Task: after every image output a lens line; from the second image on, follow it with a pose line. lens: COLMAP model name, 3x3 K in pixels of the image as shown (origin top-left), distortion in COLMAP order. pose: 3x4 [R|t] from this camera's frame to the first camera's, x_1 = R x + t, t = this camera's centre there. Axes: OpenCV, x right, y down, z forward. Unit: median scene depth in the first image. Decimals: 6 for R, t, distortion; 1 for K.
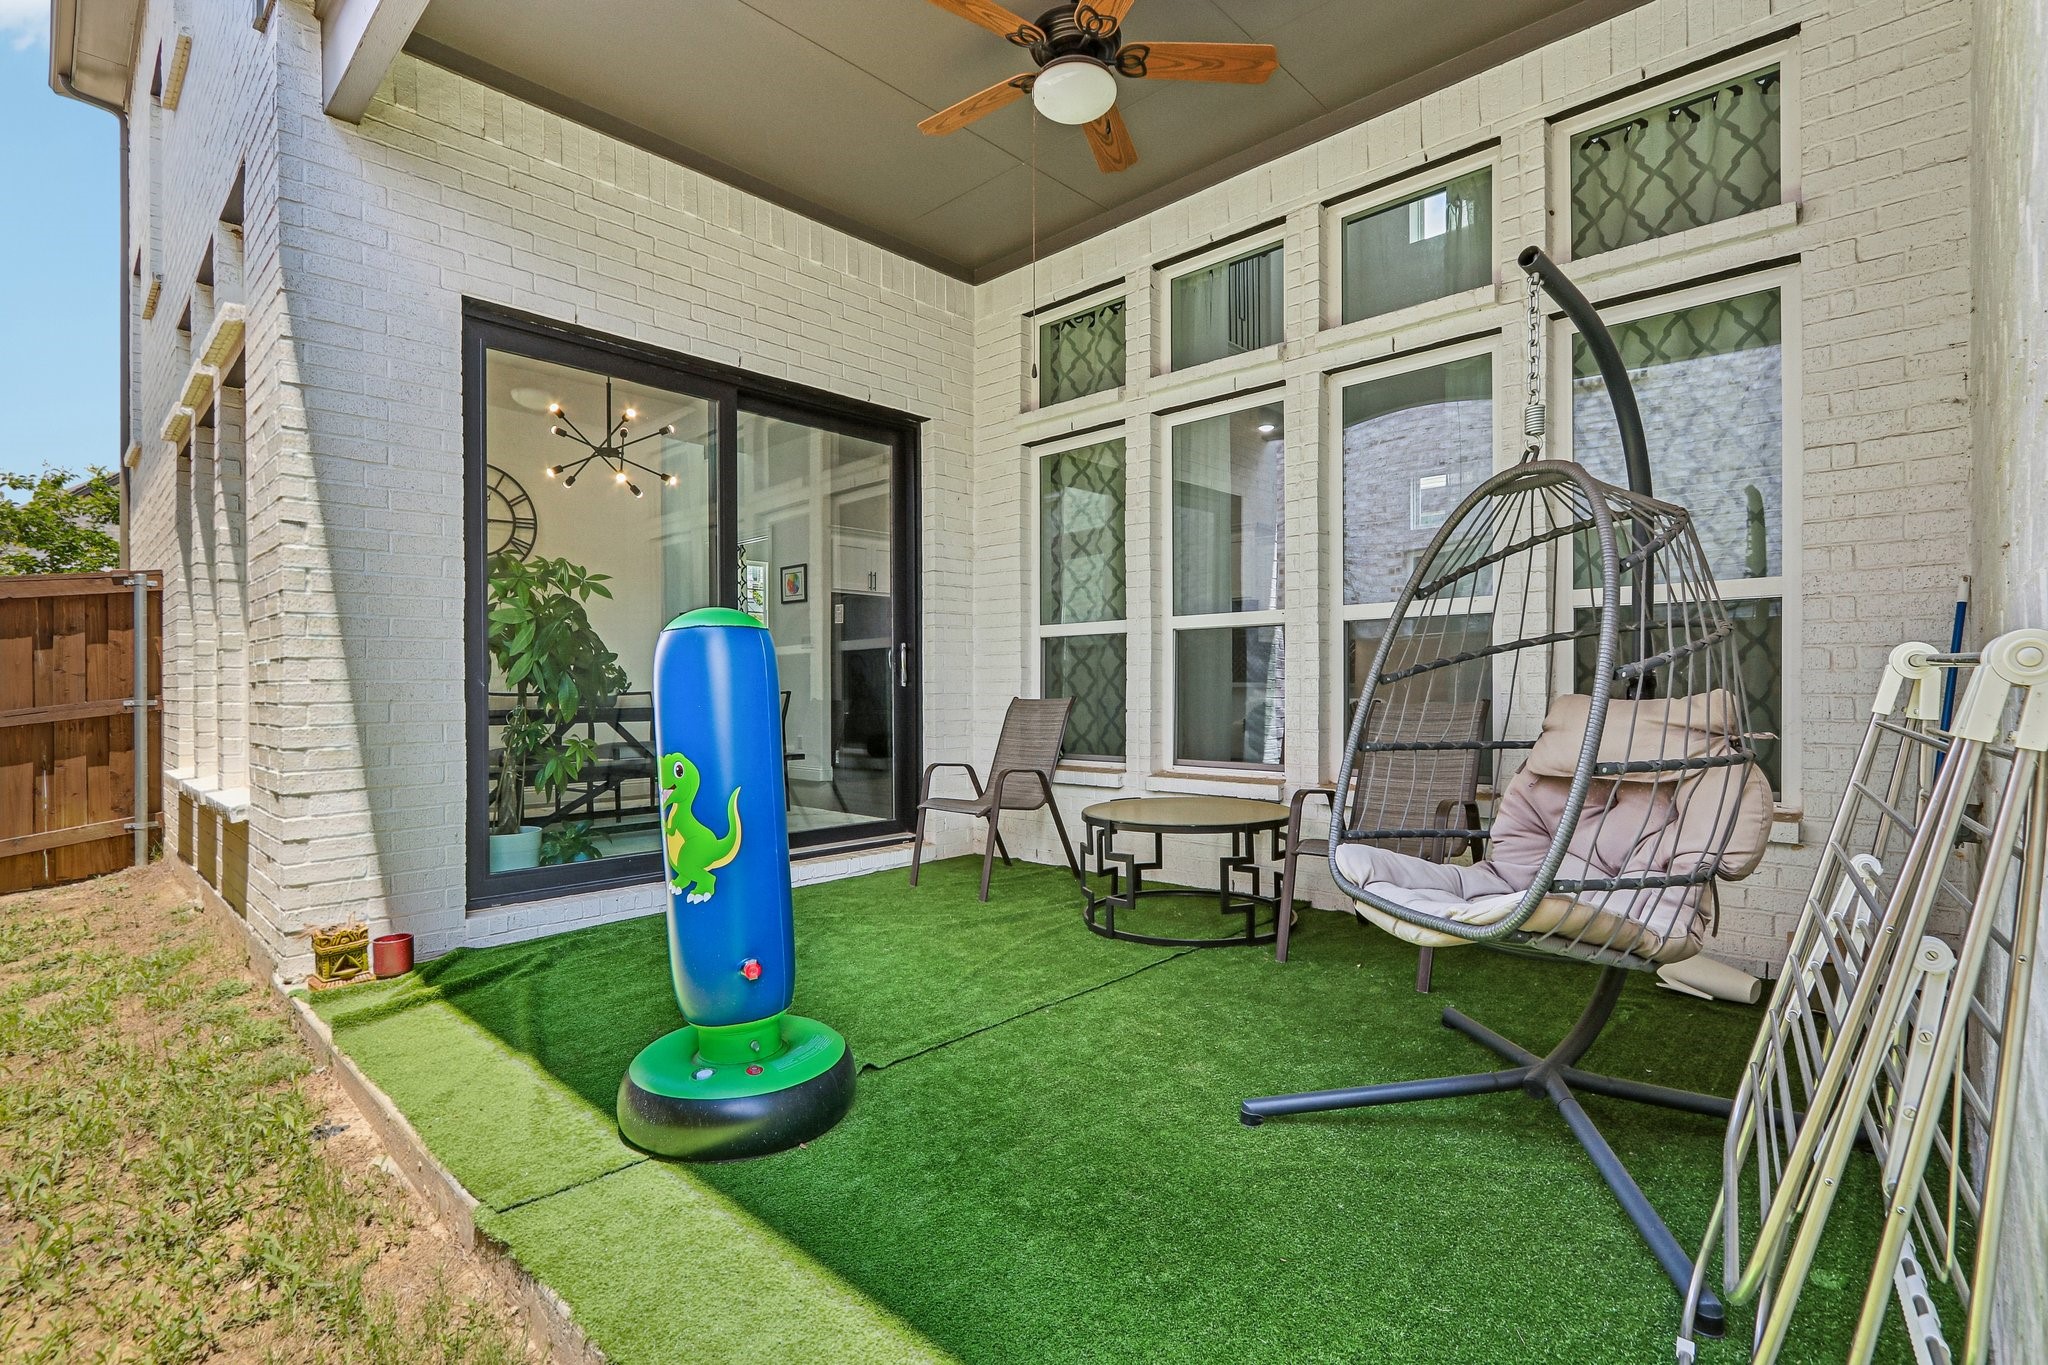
lens RADIAL K [[957.4, 0, 1004.0], [0, 957.4, 683.2], [0, 0, 1]] dist [-0.008947, 0.000371]
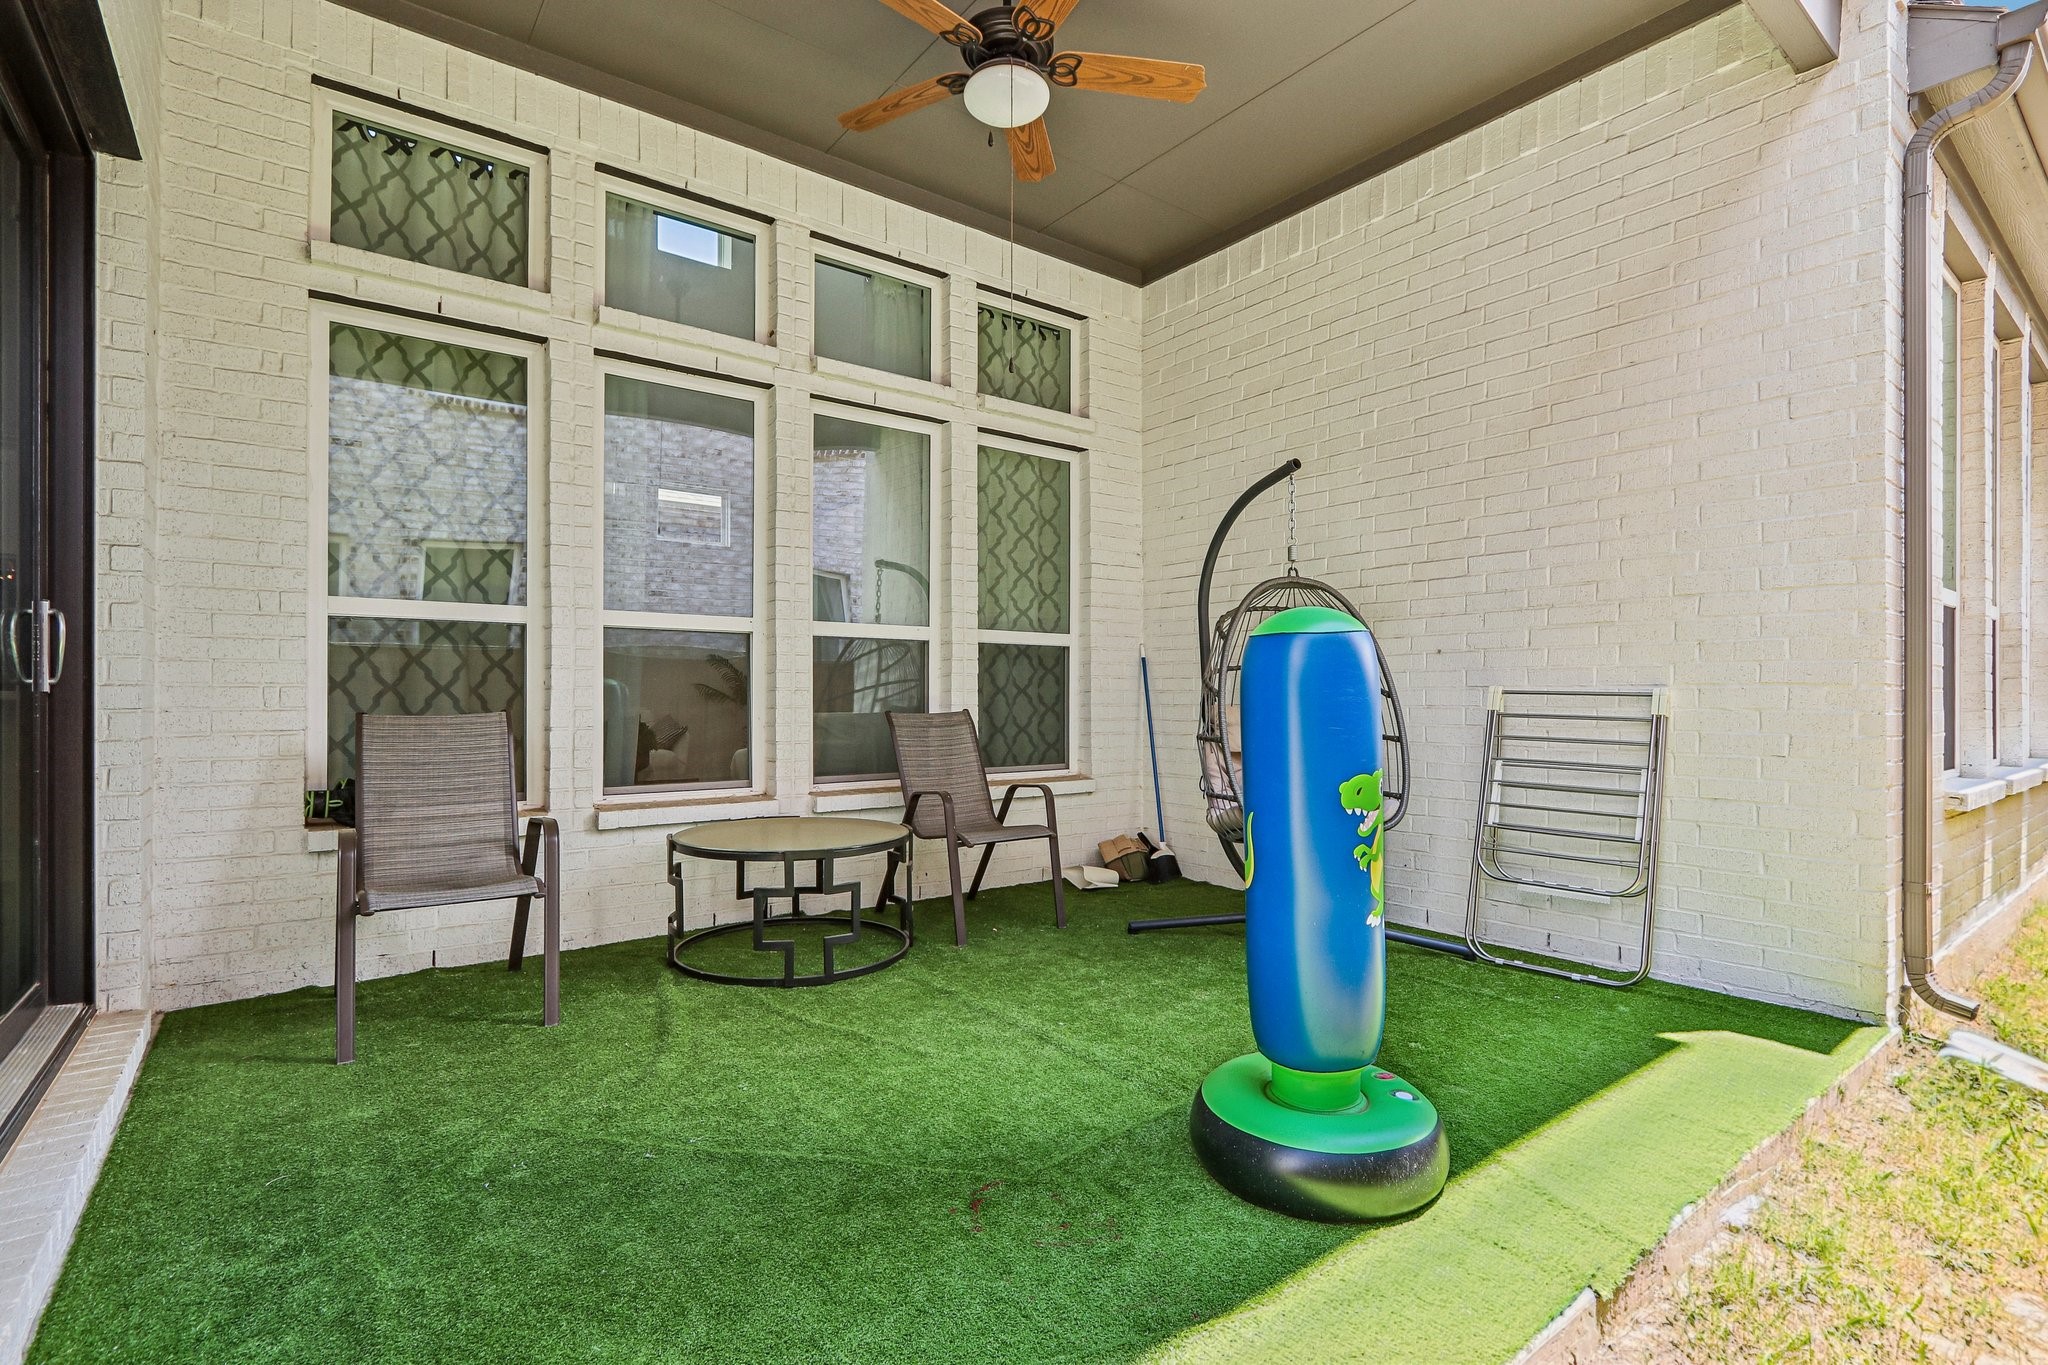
lens RADIAL K [[957.4, 0, 1005.2], [0, 957.4, 698.4], [0, 0, 1]] dist [-0.008947, 0.000371]
pose [[0.165842, 0.005750, 0.986136, -0.698534], [-0.005136, 0.999974, -0.004966, 0.008648], [-0.986139, -0.004241, 0.165867, 0.666745]]
